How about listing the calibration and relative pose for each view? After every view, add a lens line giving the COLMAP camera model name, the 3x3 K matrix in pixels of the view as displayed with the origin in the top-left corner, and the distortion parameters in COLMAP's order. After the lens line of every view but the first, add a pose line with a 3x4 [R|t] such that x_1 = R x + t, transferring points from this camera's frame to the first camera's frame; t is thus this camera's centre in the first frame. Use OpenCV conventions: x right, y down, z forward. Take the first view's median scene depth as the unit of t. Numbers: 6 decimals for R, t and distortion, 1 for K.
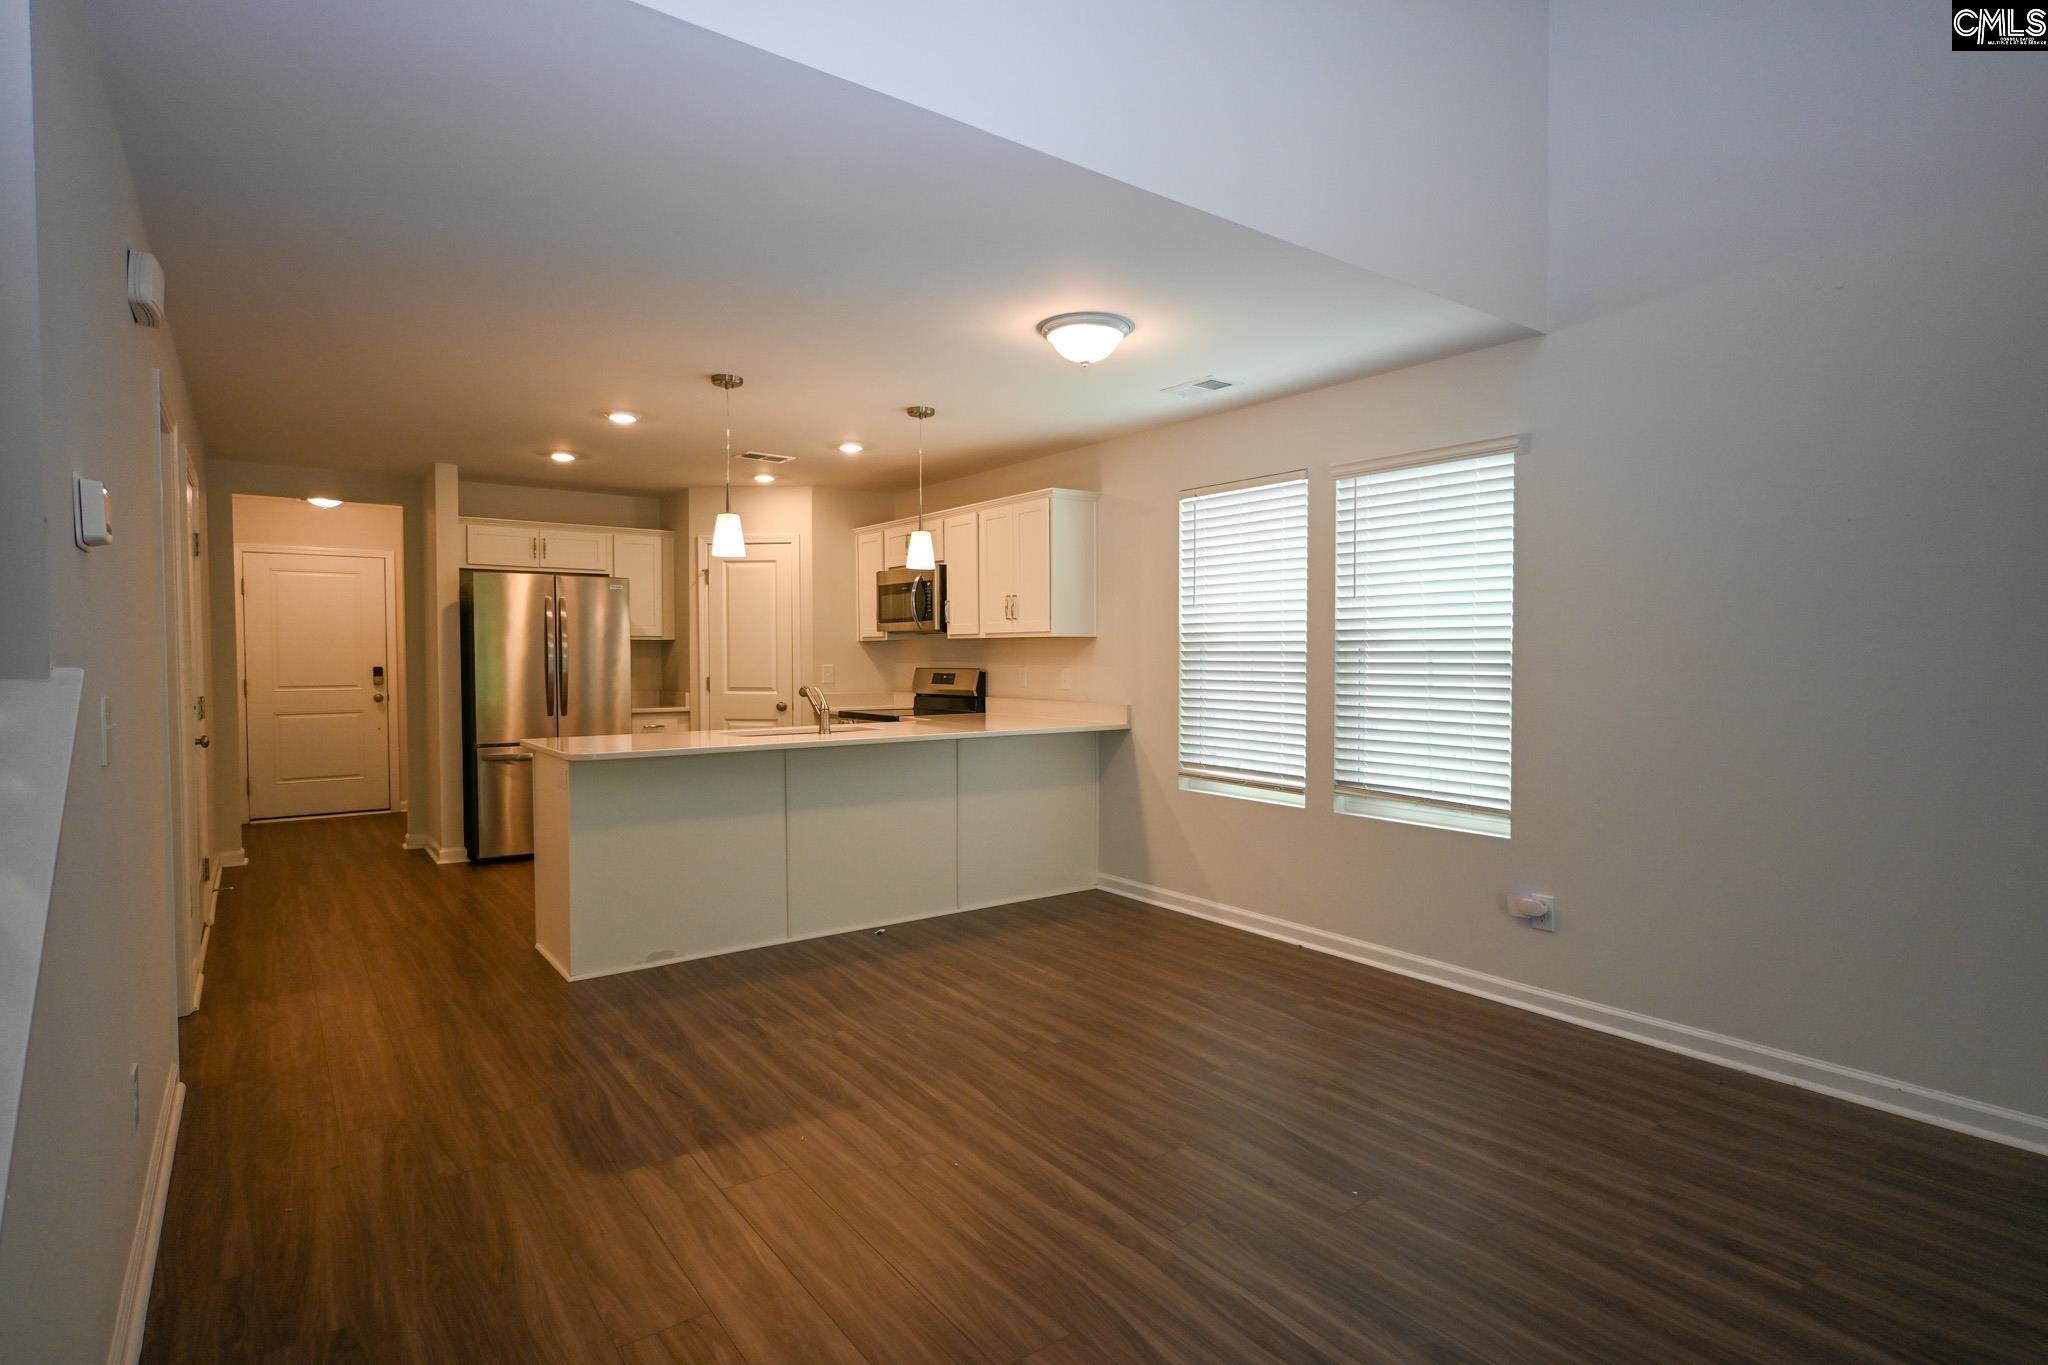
lens RADIAL K [[1023.5, 0, 1020.8], [0, 1023.5, 687.0], [0, 0, 1]] dist [-0.001827, -0.000518]
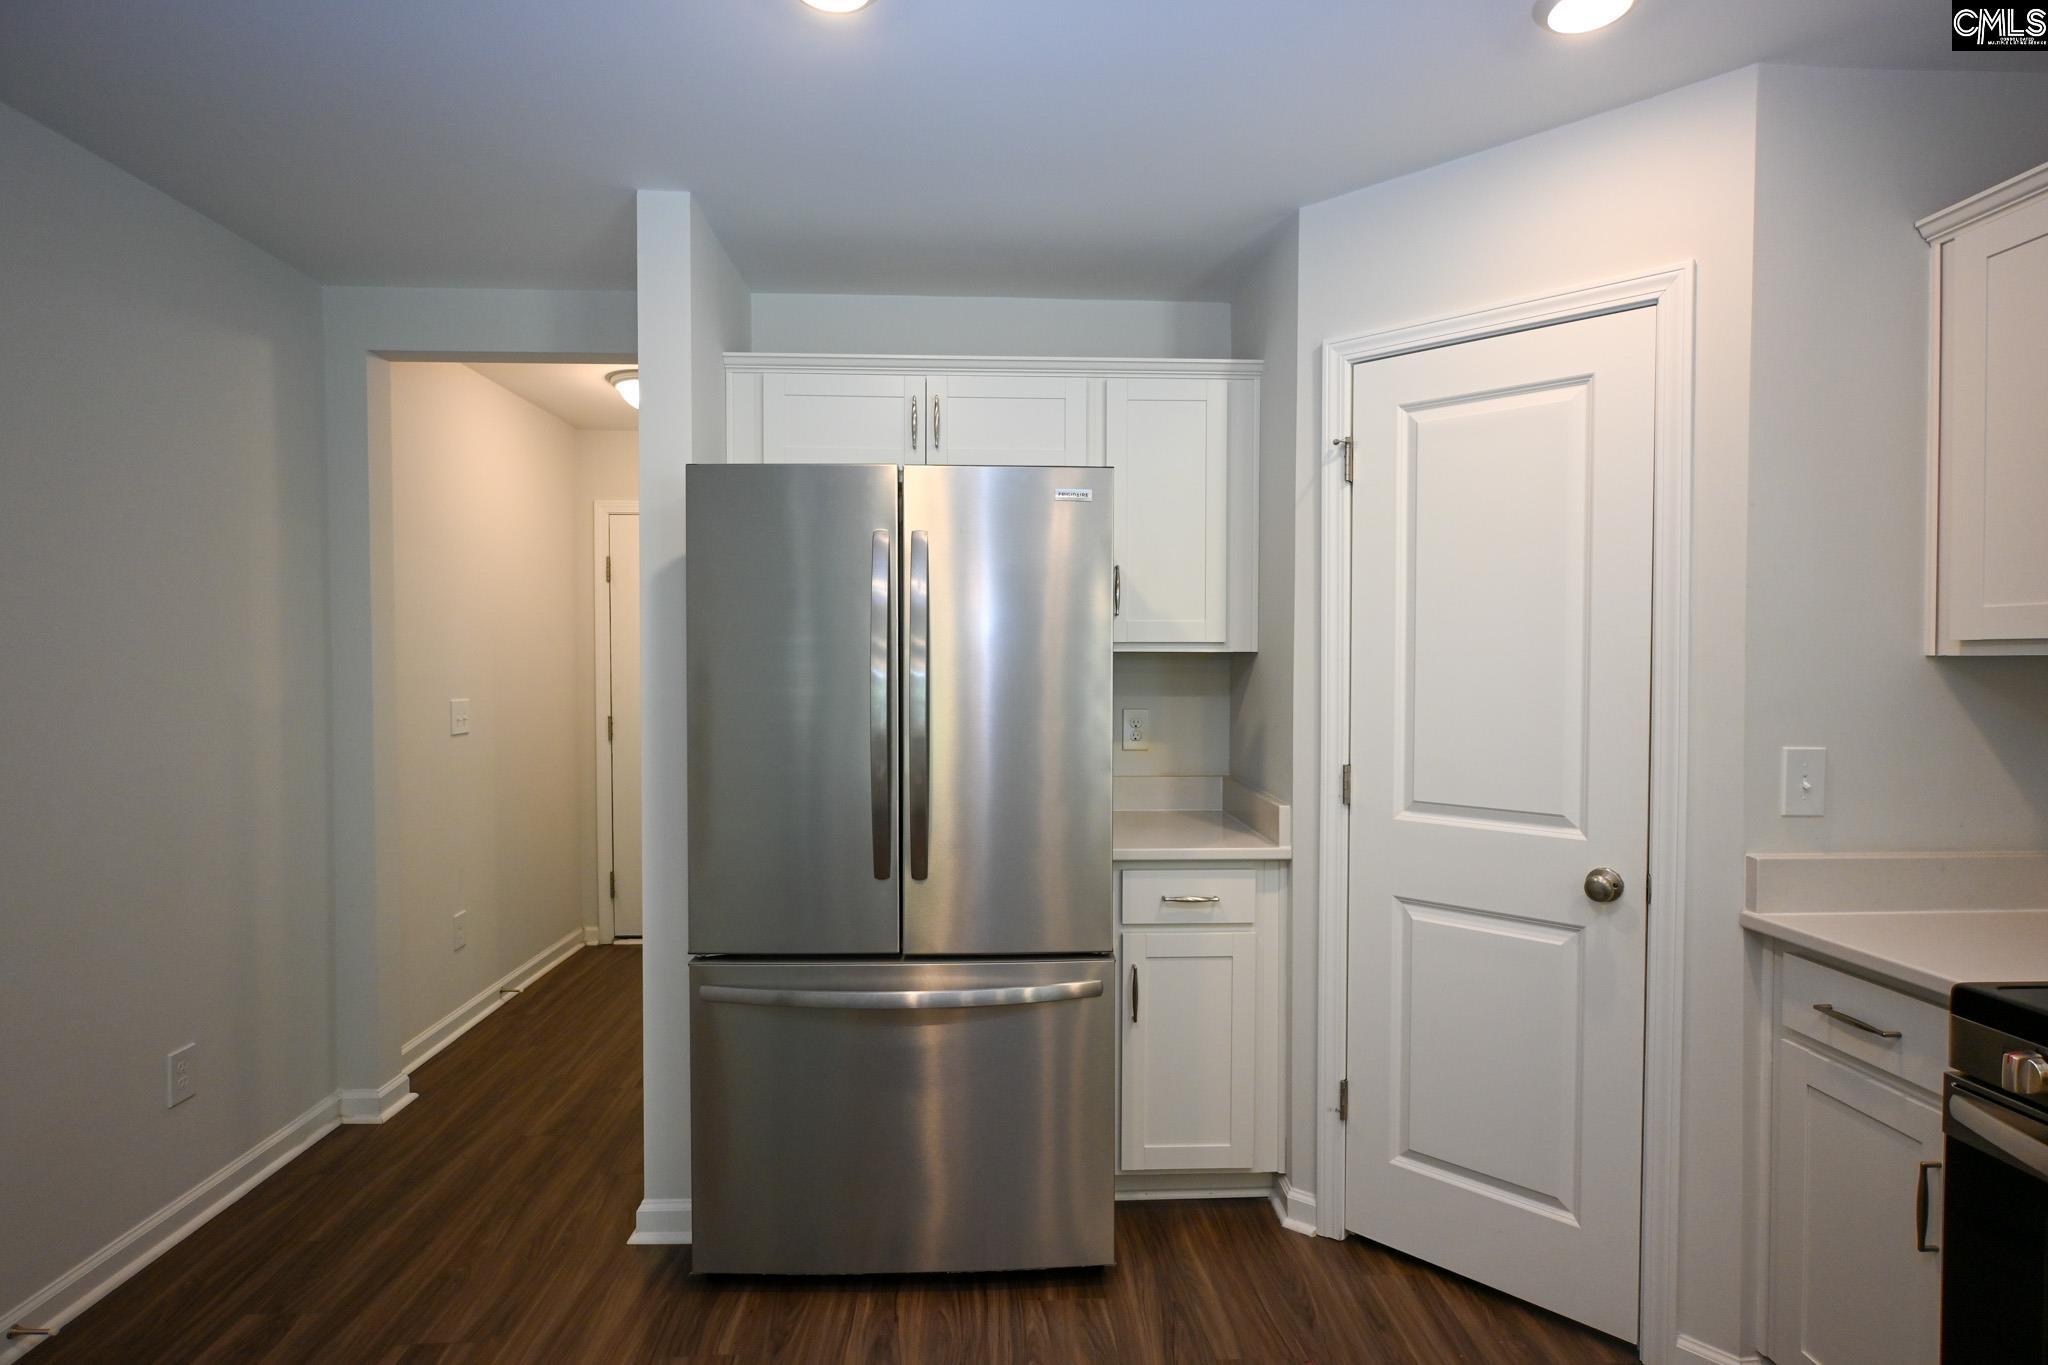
lens RADIAL K [[1023.5, 0, 1033.2], [0, 1023.5, 681.0], [0, 0, 1]] dist [-0.001827, -0.000518]
pose [[0.830728, 0.013720, -0.556510, -0.293735], [-0.018372, 0.999827, -0.002774, -0.048625], [0.556375, 0.012529, 0.830837, 0.953406]]
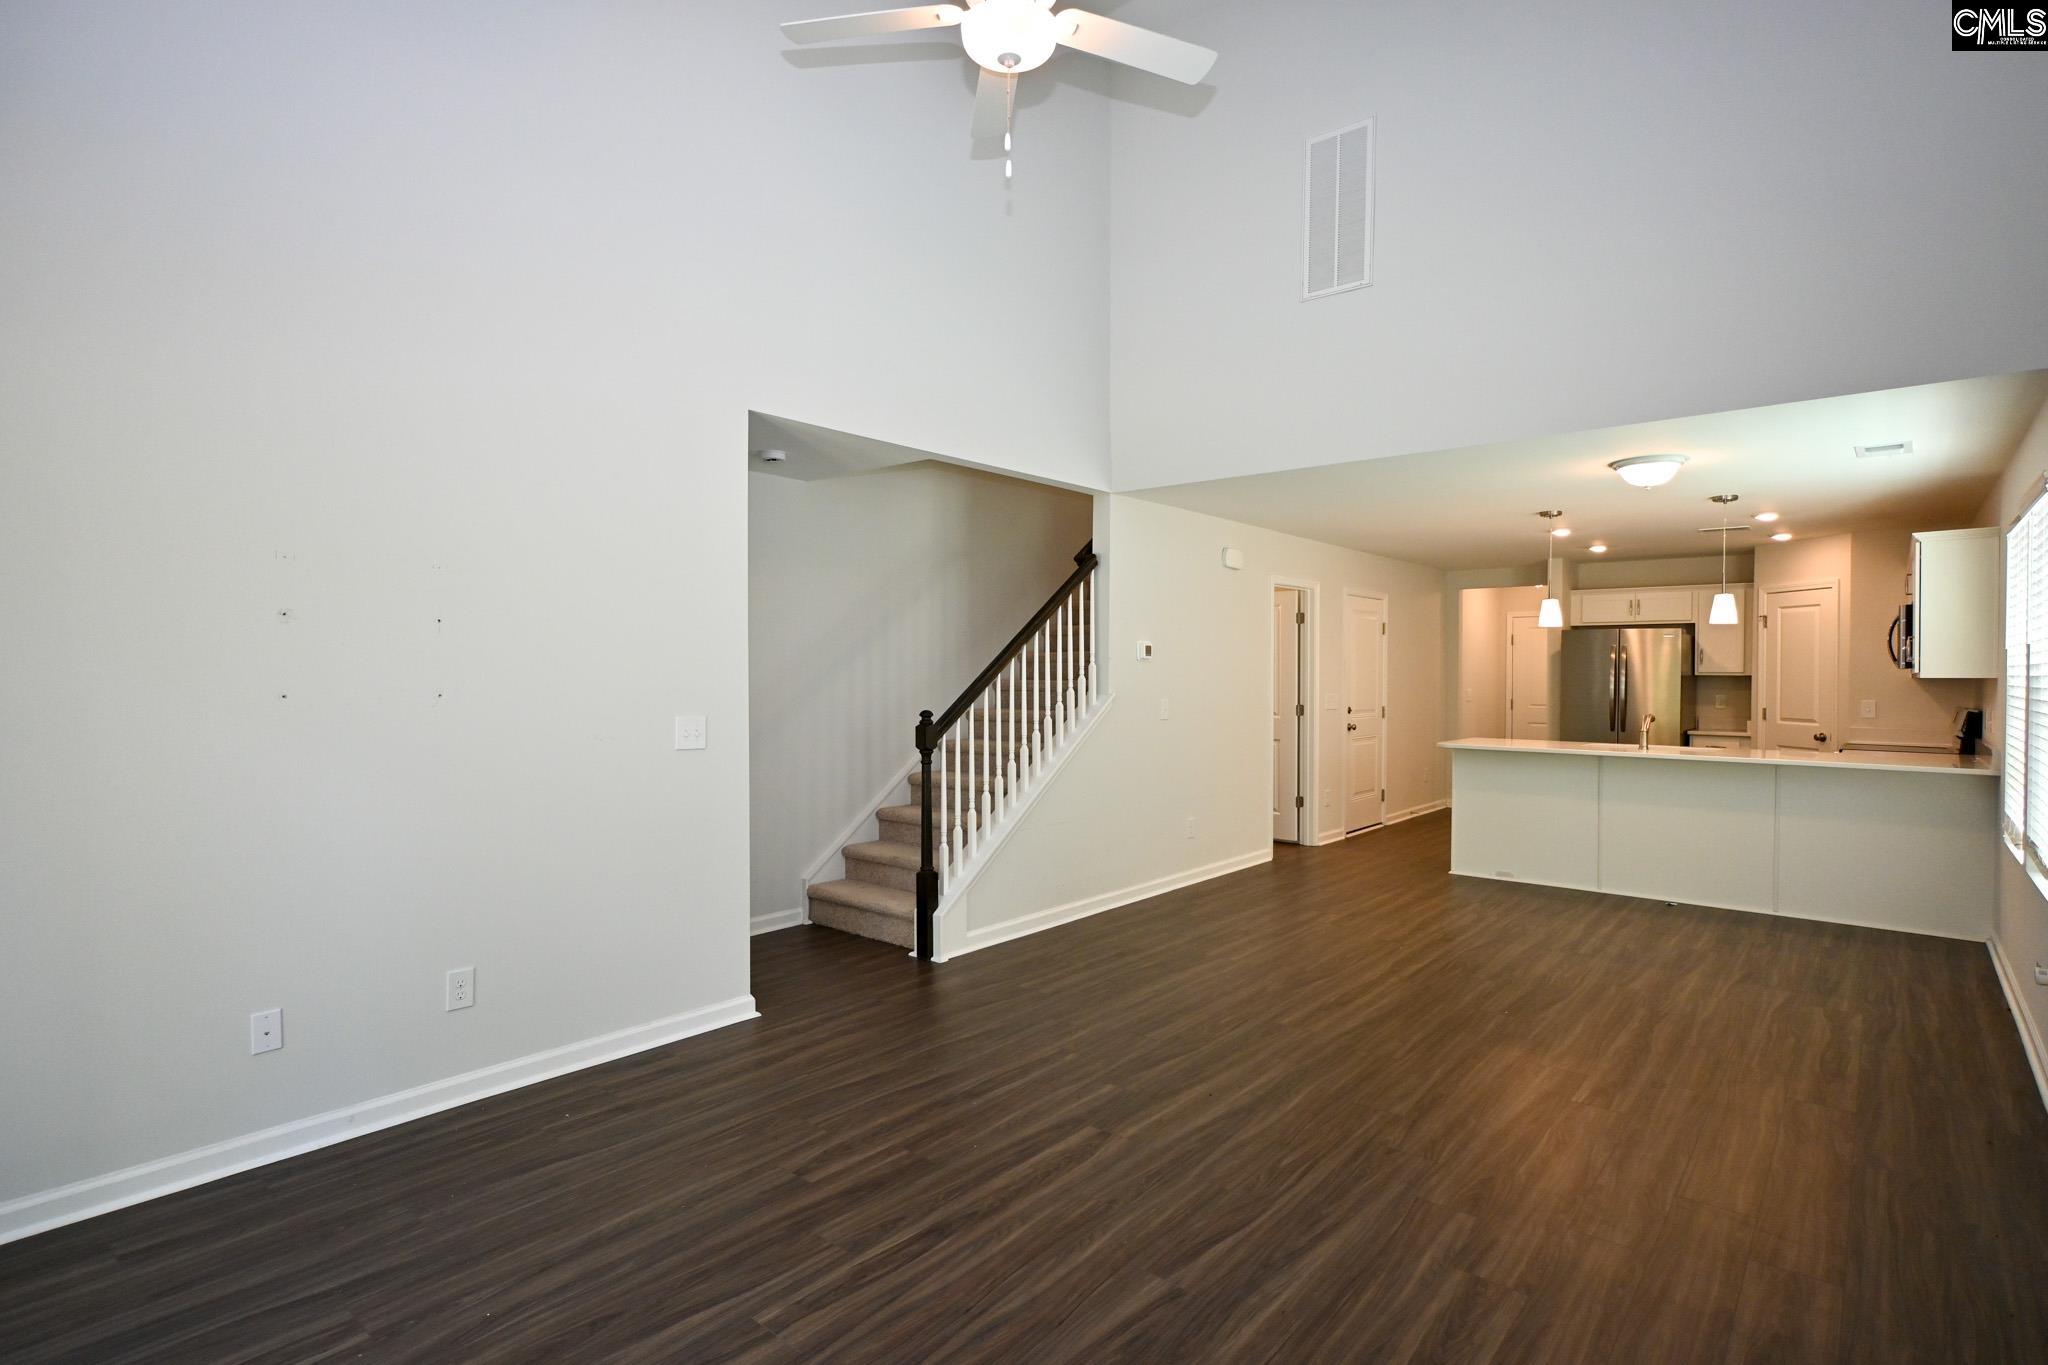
lens RADIAL K [[1023.5, 0, 1023.9], [0, 1023.5, 698.7], [0, 0, 1]] dist [-0.001827, -0.000518]
pose [[0.221019, 0.026678, -0.974904, 0.901851], [-0.035605, 0.999180, 0.019270, -0.018330], [0.974619, 0.030453, 0.221788, -0.096881]]
